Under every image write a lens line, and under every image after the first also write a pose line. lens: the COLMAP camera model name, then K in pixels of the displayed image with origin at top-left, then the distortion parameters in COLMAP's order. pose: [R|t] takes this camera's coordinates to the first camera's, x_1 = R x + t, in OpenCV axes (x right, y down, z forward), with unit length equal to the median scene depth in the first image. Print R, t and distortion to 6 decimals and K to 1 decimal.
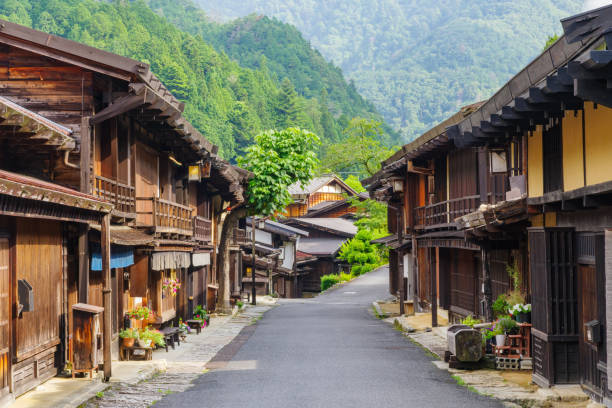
lens RADIAL K [[1538.2, 0, 306.0], [0, 1538.2, 204.0], [0, 0, 1]] dist [0.046821, -0.122884]
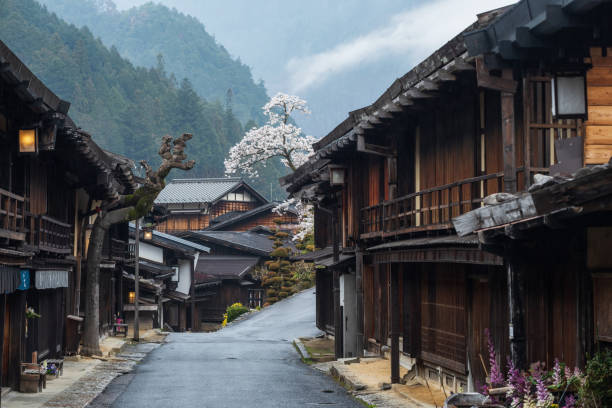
lens RADIAL K [[1538.2, 0, 306.0], [0, 1538.2, 204.0], [0, 0, 1]] dist [0.046821, -0.122884]
pose [[0.997947, 0.011050, 0.063087, 0.001001], [-0.010049, 0.999819, -0.016164, 0.010042], [-0.063255, 0.015497, 0.997877, 0.249965]]
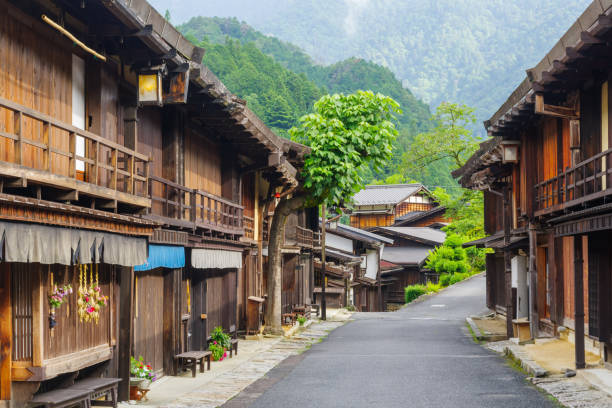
lens RADIAL K [[1075.7, 0, 349.9], [0, 1075.7, 234.9], [0, 0, 1]] dist [0.018217, 0.012805]
pose [[0.998691, 0.001415, -0.051123, 0.010988], [-0.001550, 0.999995, -0.002605, 0.021567], [0.051119, 0.002680, 0.998689, 0.433026]]
